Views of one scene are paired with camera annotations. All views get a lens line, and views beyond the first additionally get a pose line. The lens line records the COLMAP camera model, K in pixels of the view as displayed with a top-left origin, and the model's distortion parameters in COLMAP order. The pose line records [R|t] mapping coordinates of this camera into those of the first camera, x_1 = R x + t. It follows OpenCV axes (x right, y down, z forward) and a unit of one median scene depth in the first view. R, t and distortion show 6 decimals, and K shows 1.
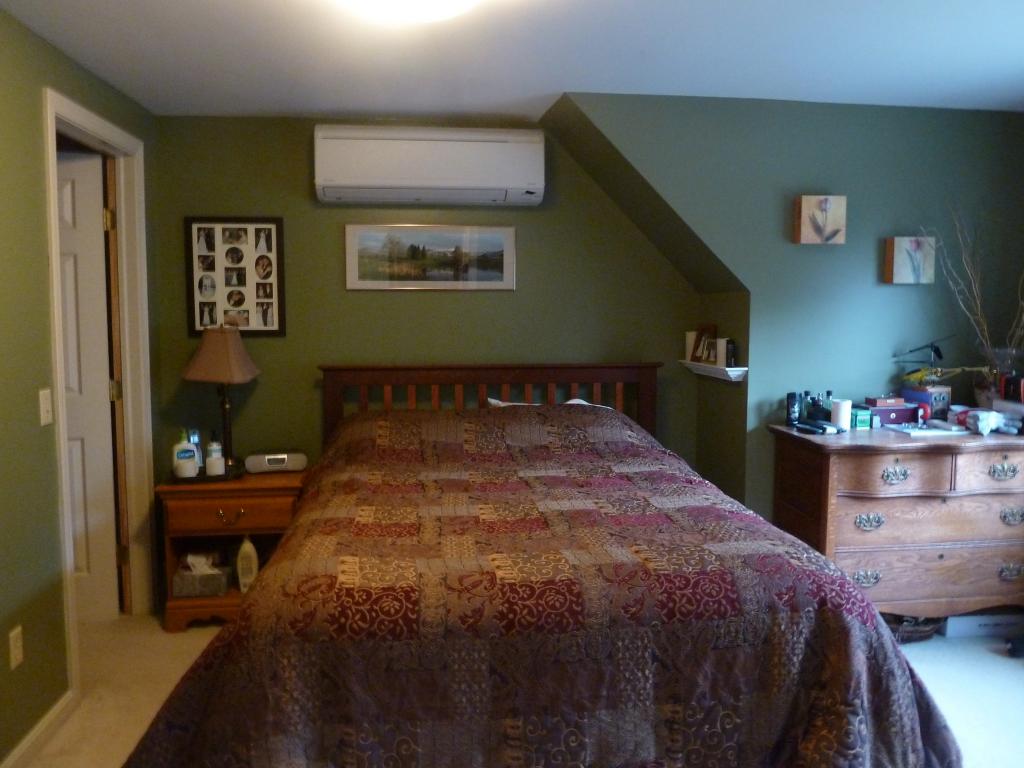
lens RADIAL K [[764.1, 0, 510.3], [0, 764.1, 383.2], [0, 0, 1]] dist [-0.041858, 0.014231]
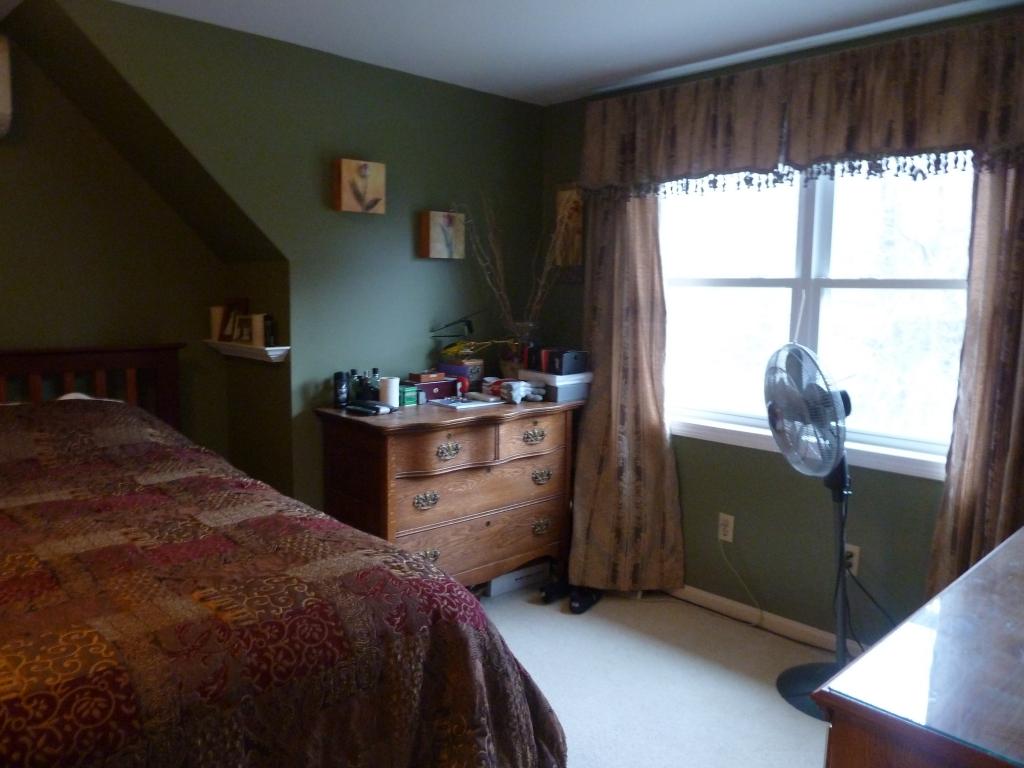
lens RADIAL K [[764.1, 0, 519.1], [0, 764.1, 383.0], [0, 0, 1]] dist [-0.041858, 0.014231]
pose [[0.800934, -0.055289, 0.596195, -0.008946], [0.038061, 0.998415, 0.041458, -0.004893], [-0.597542, -0.010513, 0.801769, 0.138140]]
